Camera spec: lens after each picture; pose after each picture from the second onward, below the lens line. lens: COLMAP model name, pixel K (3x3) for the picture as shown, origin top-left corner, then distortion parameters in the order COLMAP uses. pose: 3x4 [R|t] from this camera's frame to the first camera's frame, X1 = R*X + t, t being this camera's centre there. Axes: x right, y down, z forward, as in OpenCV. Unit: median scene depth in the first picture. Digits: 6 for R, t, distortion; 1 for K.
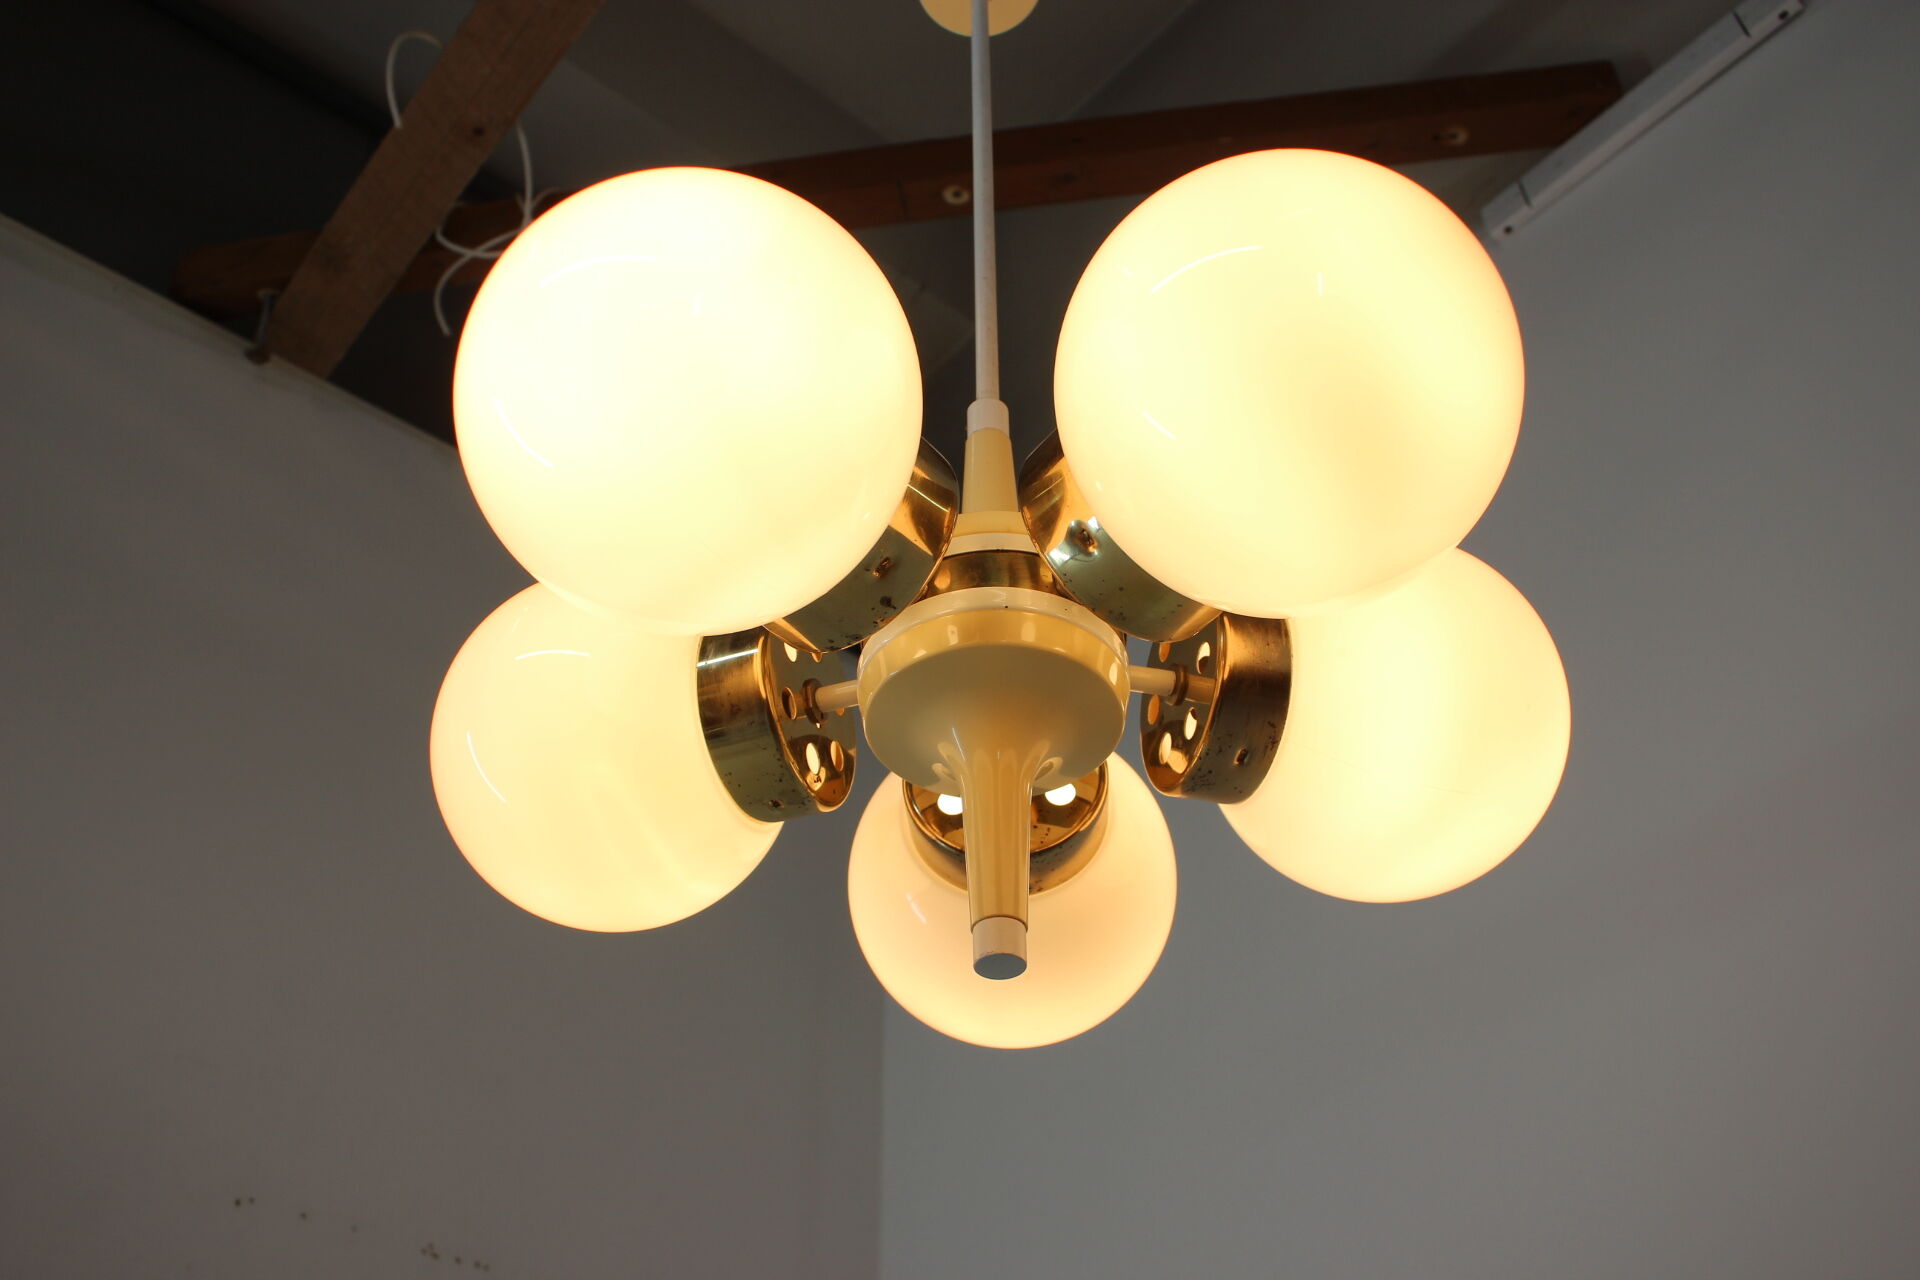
lens RADIAL K [[1985.5, 0, 960.0], [0, 1985.5, 640.0], [0, 0, 1]] dist [-0.102551, 0.013082]
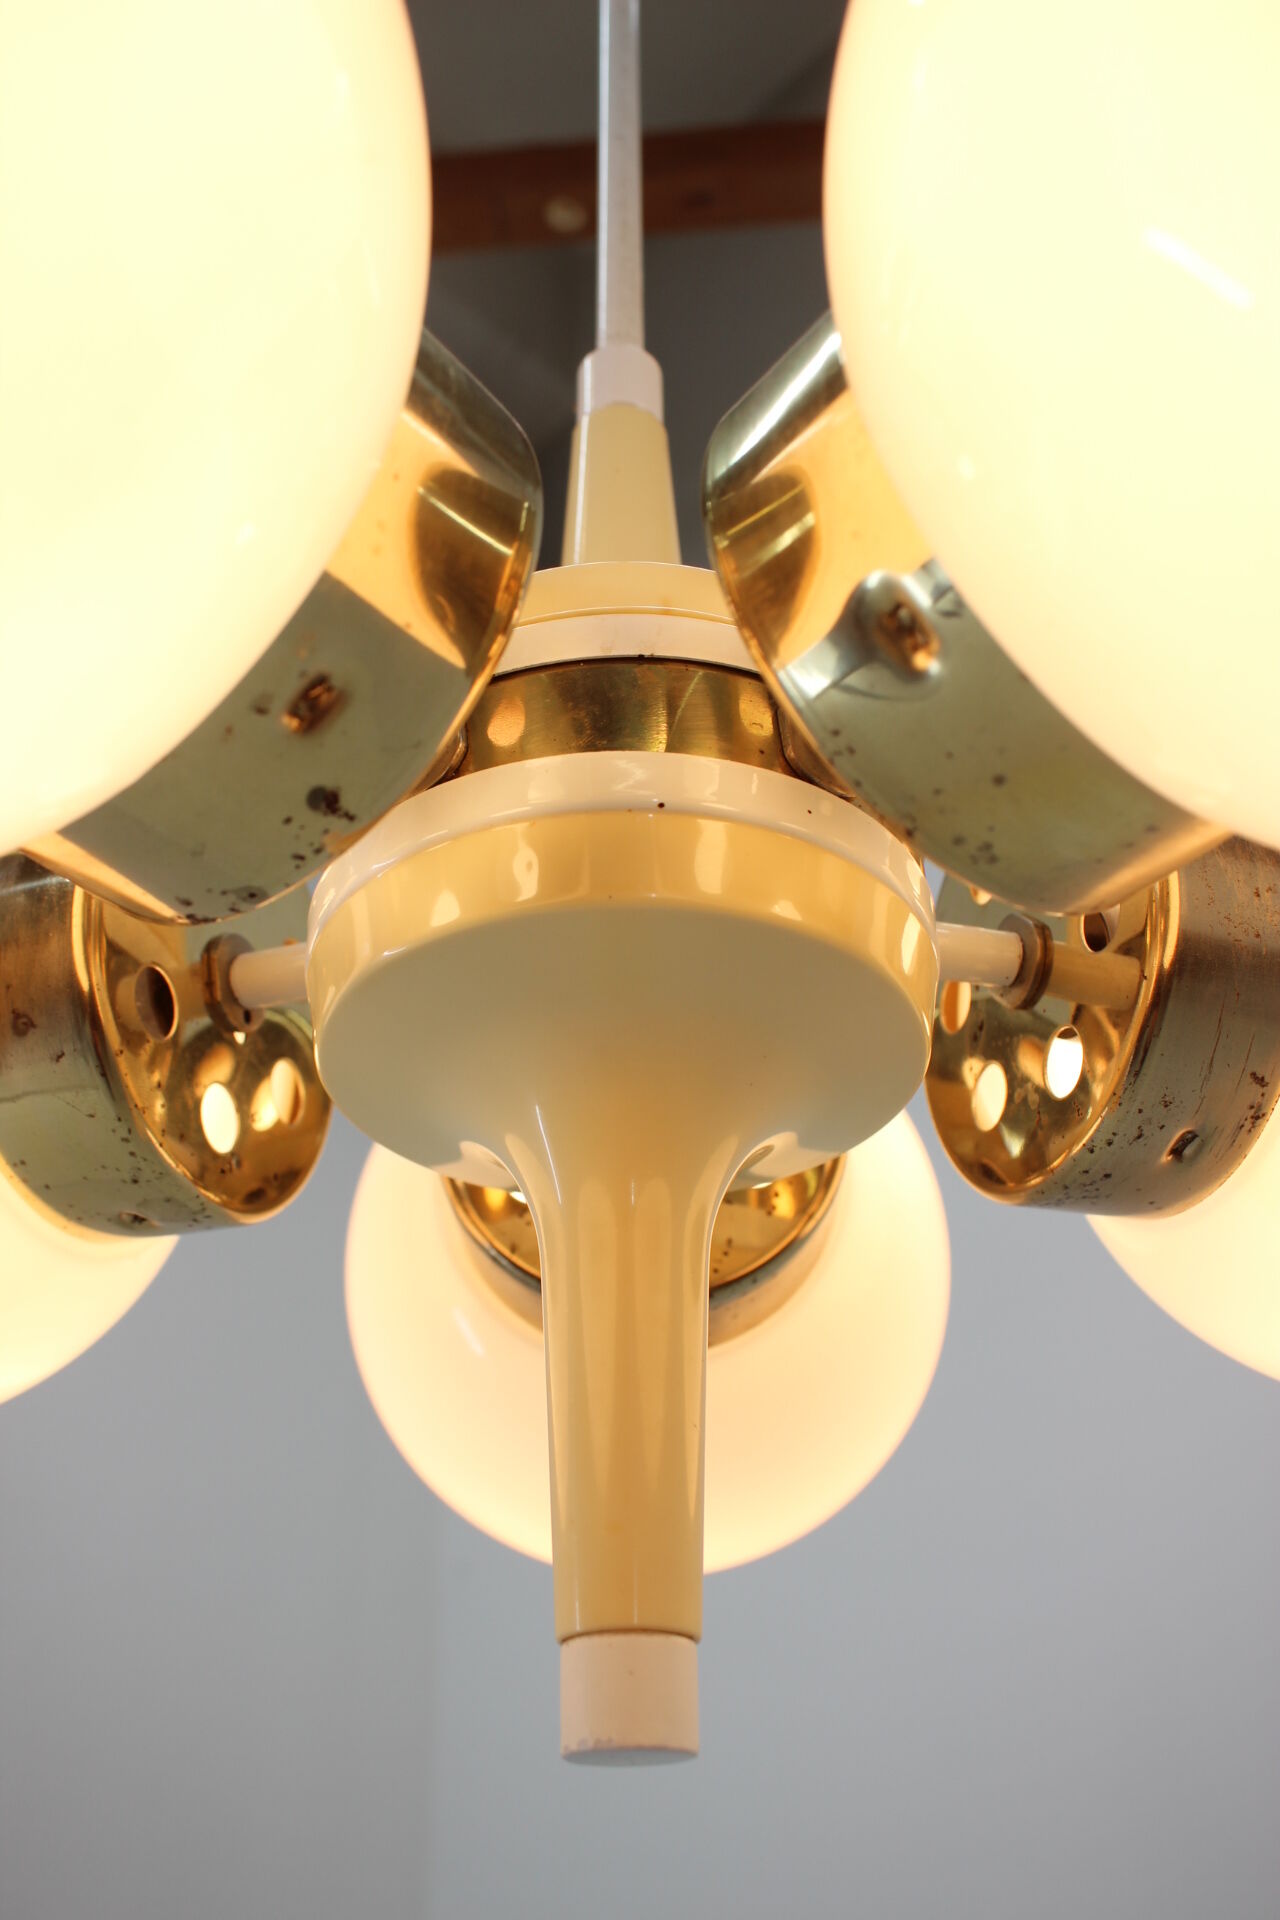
lens RADIAL K [[1881.4, 0, 643.2], [0, 1881.4, 1001.3], [0, 0, 1]] dist [-0.055322, 0.000346]
pose [[0.999338, 0.015477, 0.032912, 0.007905], [-0.019833, 0.990453, 0.136418, -0.027560], [-0.030486, -0.136981, 0.990104, 0.598115]]
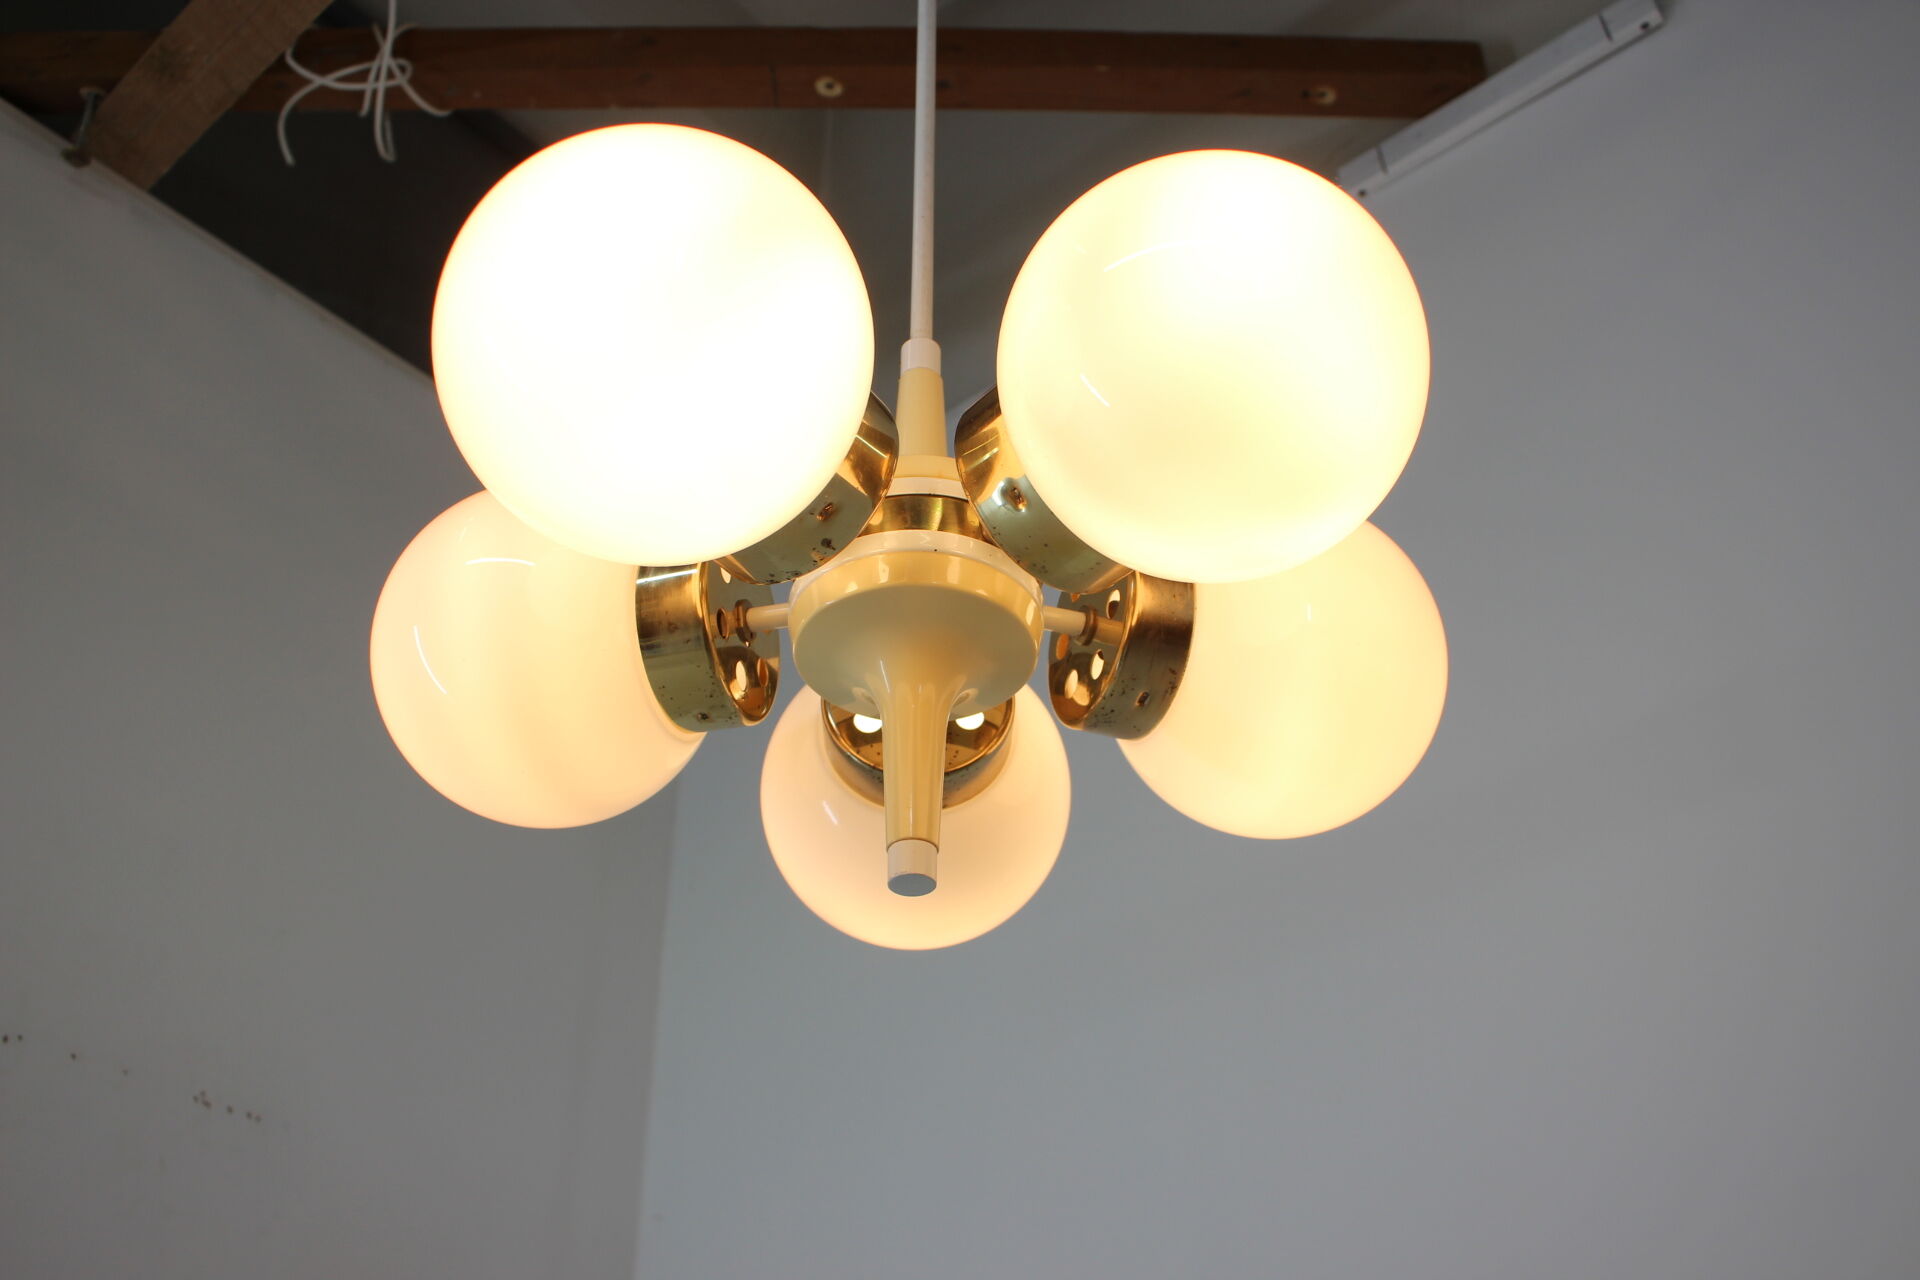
lens RADIAL K [[1985.5, 0, 960.0], [0, 1985.5, 640.0], [0, 0, 1]] dist [-0.102551, 0.013082]
pose [[0.996272, 0.057325, 0.064472, -0.028418], [-0.061528, 0.995973, 0.065202, -0.037303], [-0.060475, -0.068926, 0.995787, -0.066491]]
